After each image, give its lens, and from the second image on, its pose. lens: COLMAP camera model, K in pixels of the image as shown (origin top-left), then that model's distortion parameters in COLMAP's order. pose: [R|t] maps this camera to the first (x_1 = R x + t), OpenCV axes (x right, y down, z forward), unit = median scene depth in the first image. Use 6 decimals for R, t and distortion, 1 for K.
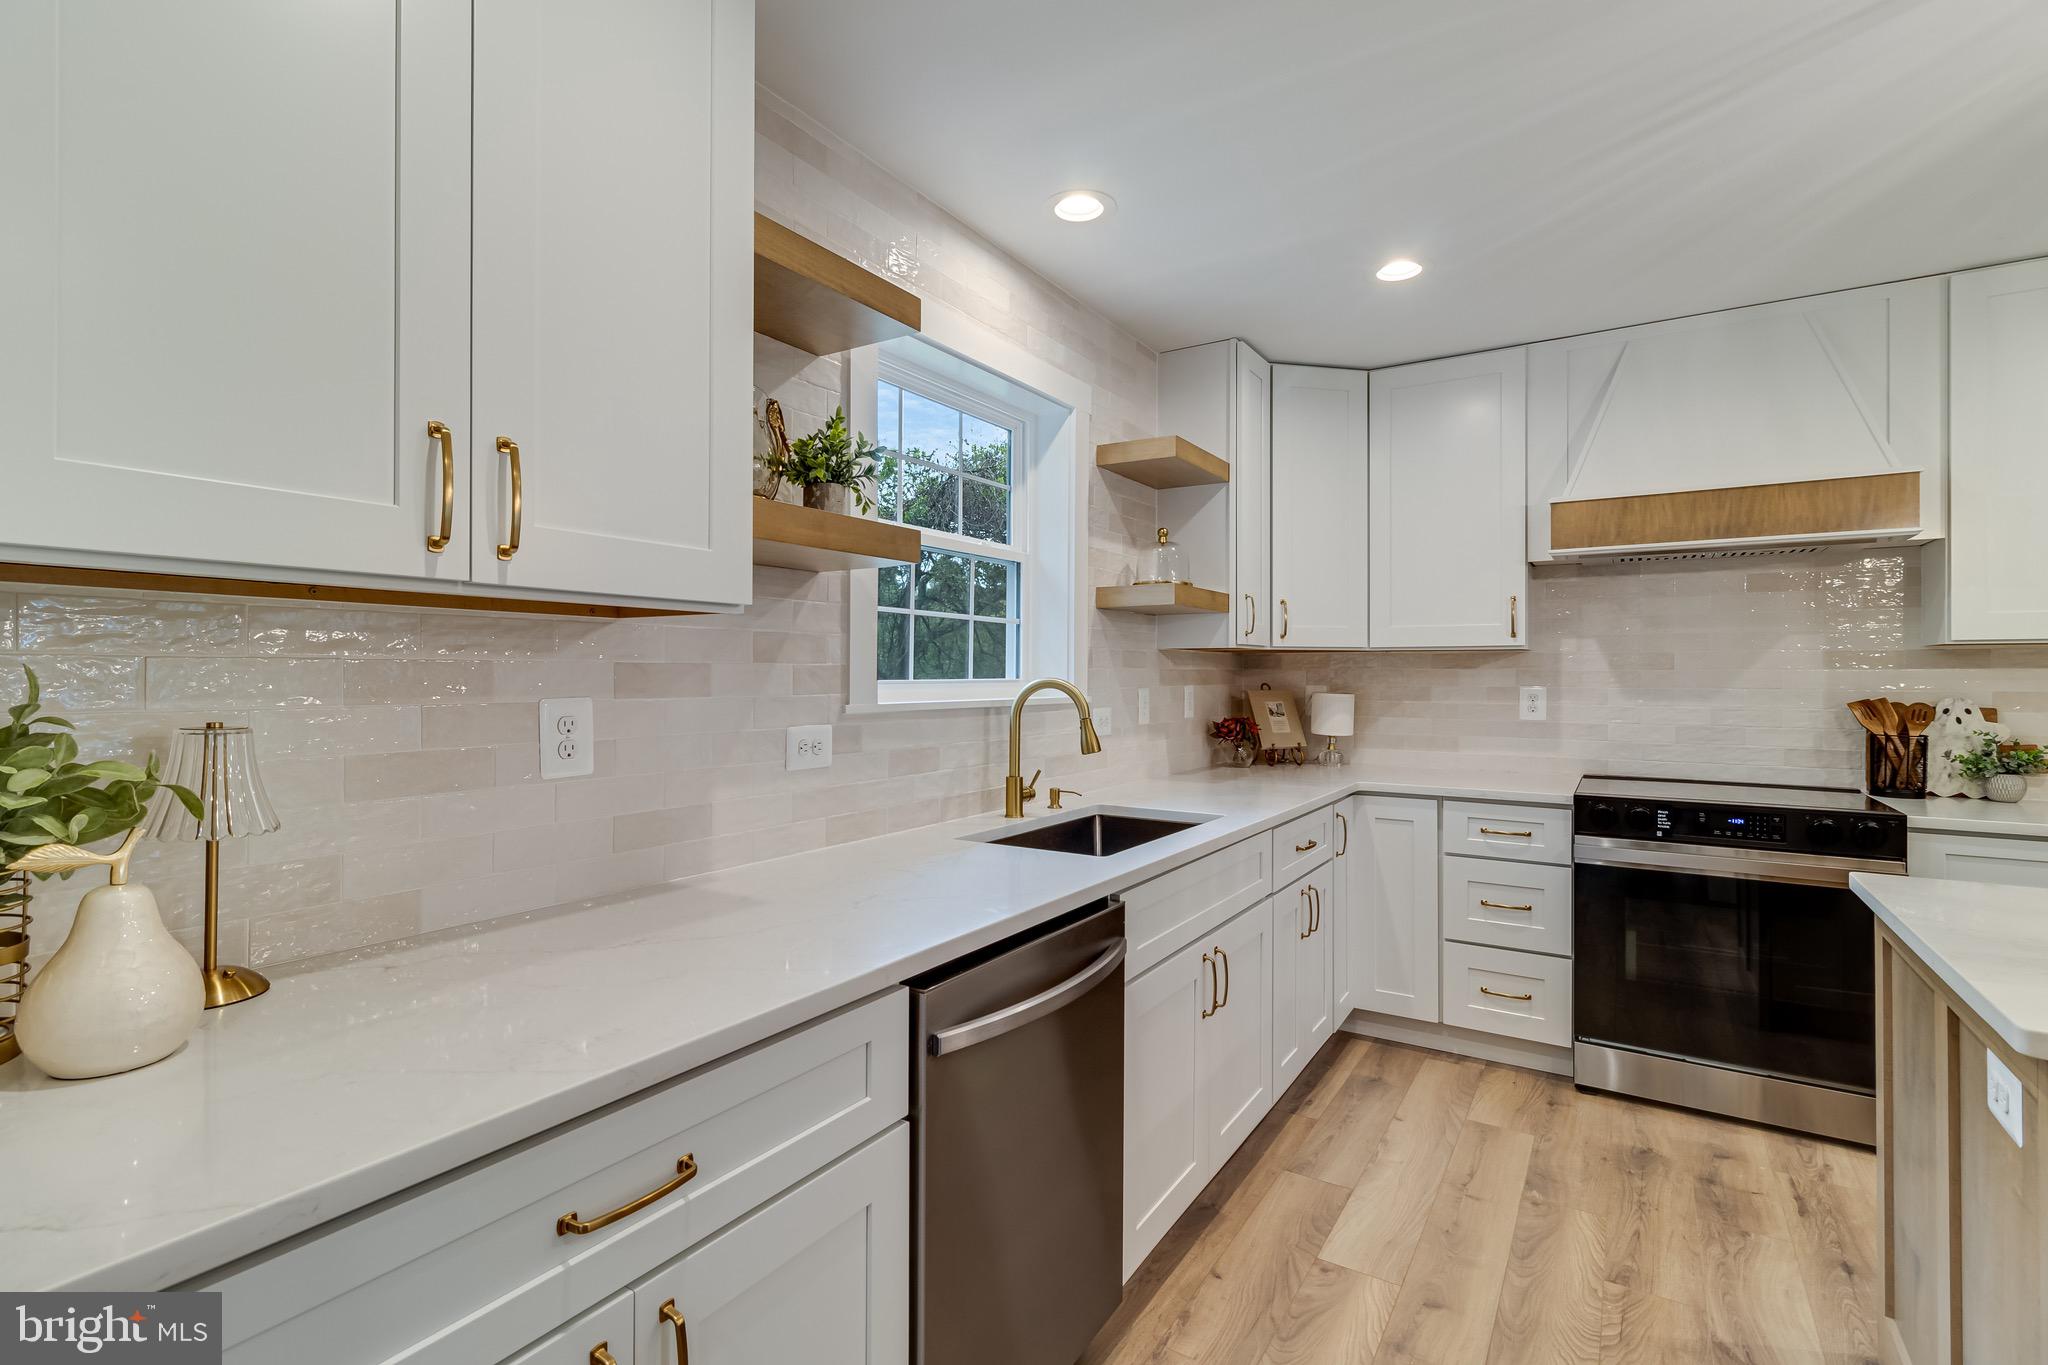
lens RADIAL K [[949.1, 0, 1027.7], [0, 949.1, 670.6], [0, 0, 1]] dist [0.006857, -0.001568]
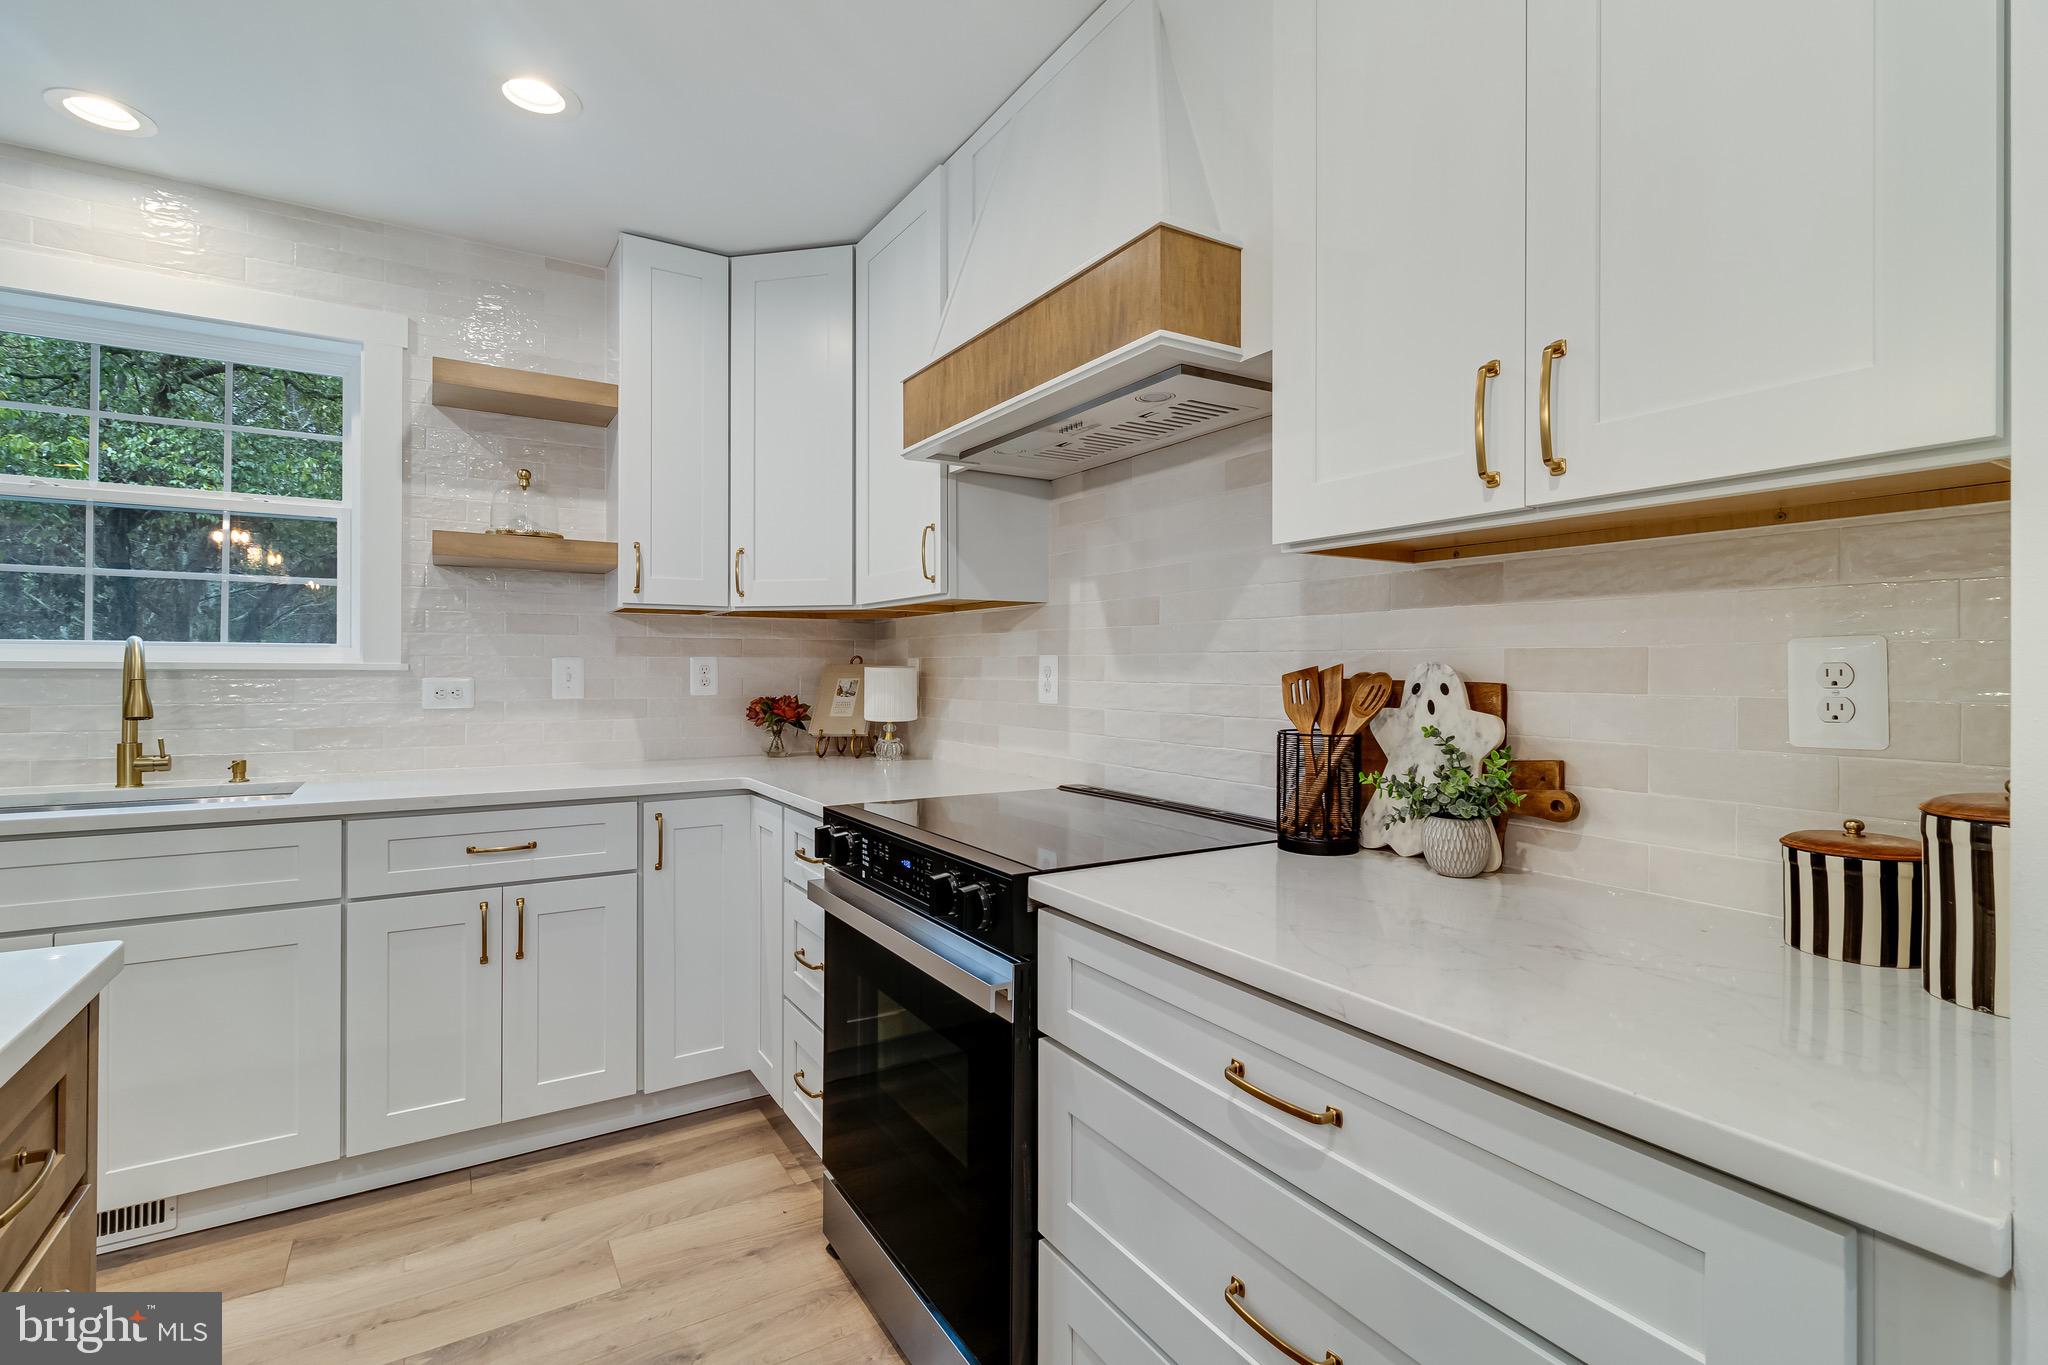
lens RADIAL K [[949.1, 0, 1029.6], [0, 949.1, 669.3], [0, 0, 1]] dist [0.006857, -0.001568]
pose [[0.901429, 0.001229, -0.432926, 1.016950], [-0.000193, 0.999997, 0.002436, 0.031532], [0.432927, -0.002112, 0.901426, 0.462504]]
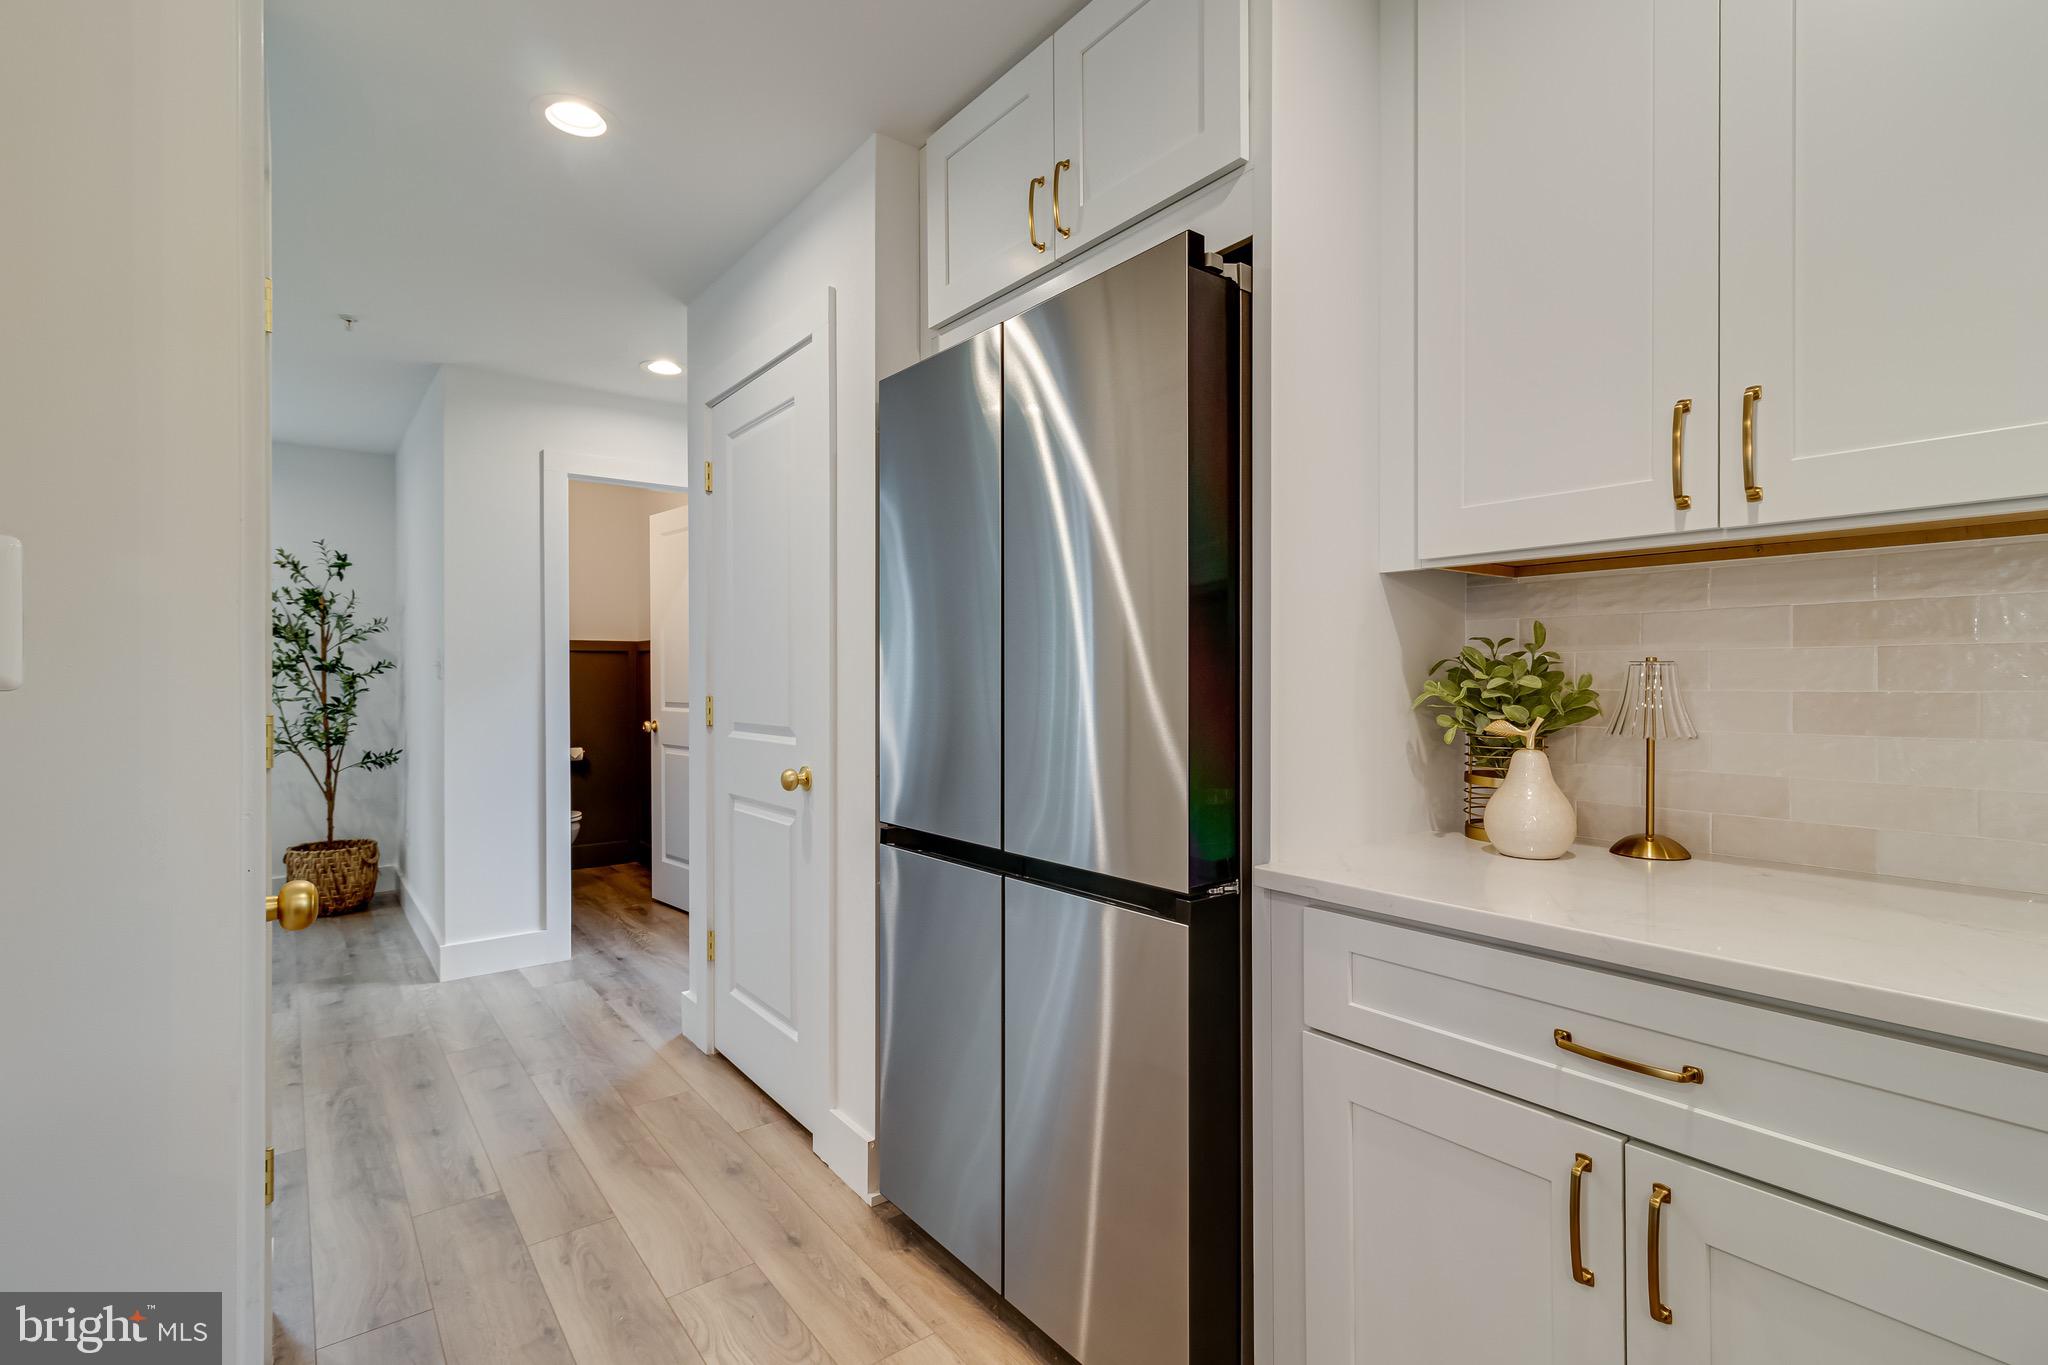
lens RADIAL K [[949.1, 0, 1025.0], [0, 949.1, 680.5], [0, 0, 1]] dist [0.006857, -0.001568]
pose [[-0.344938, 0.003724, -0.938618, 0.292162], [0.008851, 0.999961, 0.000715, 0.030210], [0.938584, -0.008061, -0.344958, 0.236434]]
